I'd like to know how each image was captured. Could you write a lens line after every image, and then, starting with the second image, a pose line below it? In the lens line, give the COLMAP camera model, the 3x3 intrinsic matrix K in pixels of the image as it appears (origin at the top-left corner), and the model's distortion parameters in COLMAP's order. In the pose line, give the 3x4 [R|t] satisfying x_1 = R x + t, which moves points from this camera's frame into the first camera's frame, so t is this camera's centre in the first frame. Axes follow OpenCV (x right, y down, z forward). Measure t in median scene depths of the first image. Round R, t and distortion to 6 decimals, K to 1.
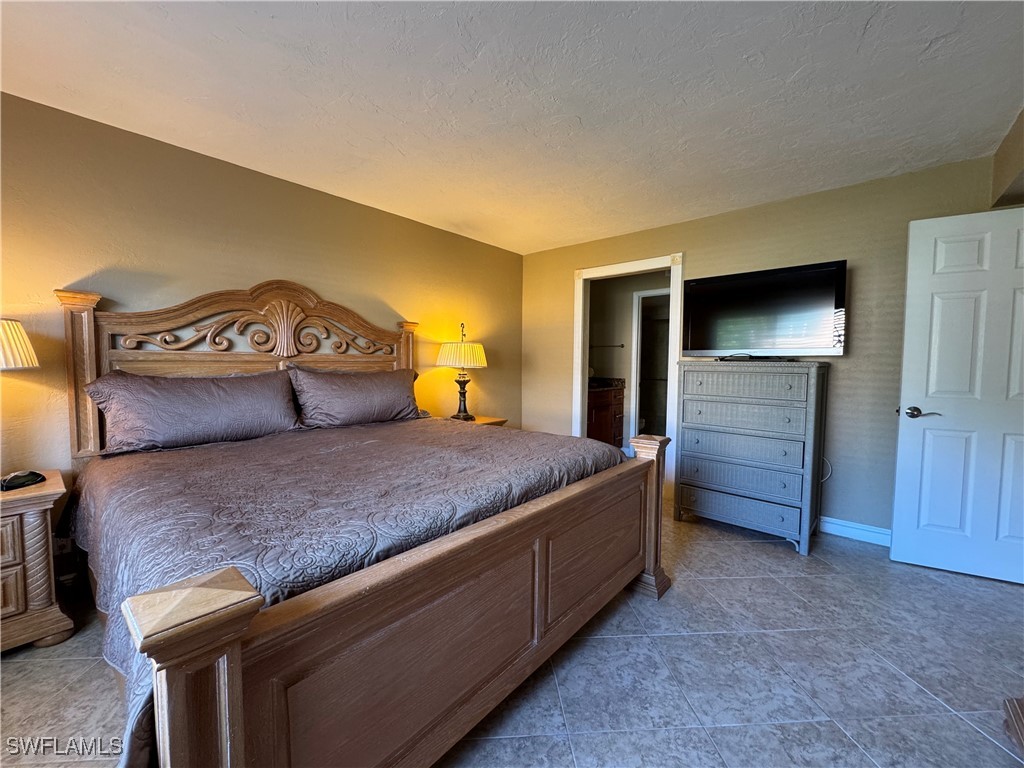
lens RADIAL K [[409.7, 0, 512.0], [0, 409.7, 384.0], [0, 0, 1]] dist [-0.001184, 0.000363]
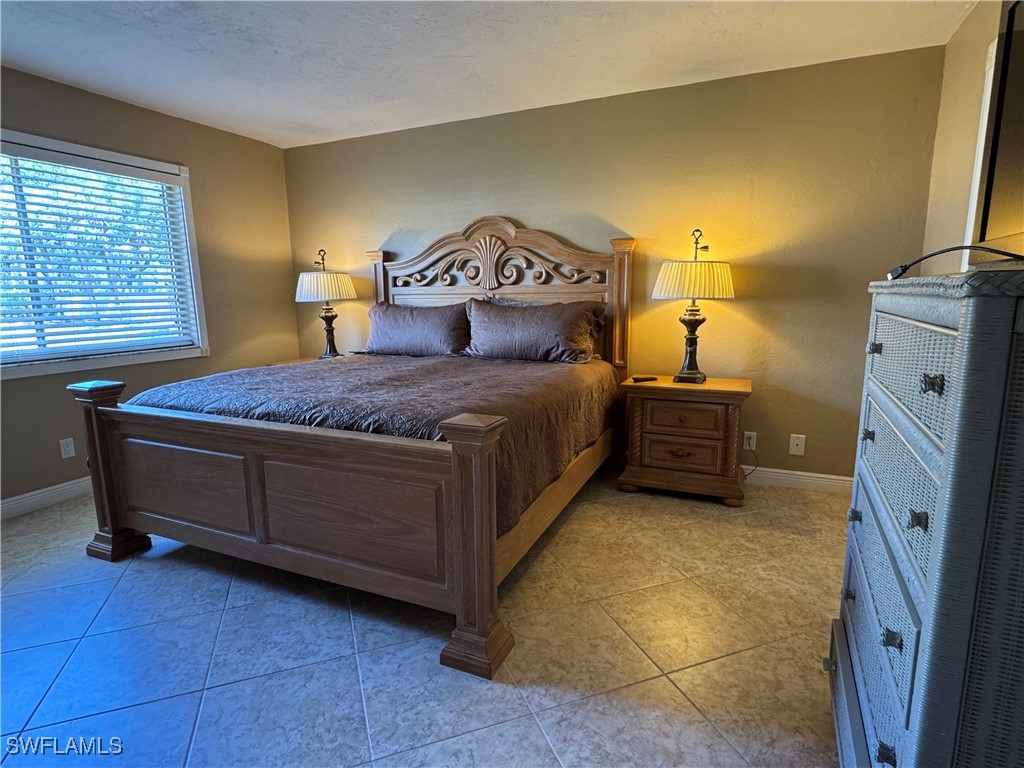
lens RADIAL K [[550.6, 0, 512.0], [0, 550.6, 384.0], [0, 0, 1]] dist [0.038842, 0.000026]
pose [[0.277967, 0.154645, -0.948061, 0.912915], [-0.035798, 0.987938, 0.150654, -0.042656], [0.959923, -0.007938, 0.280150, 0.674747]]
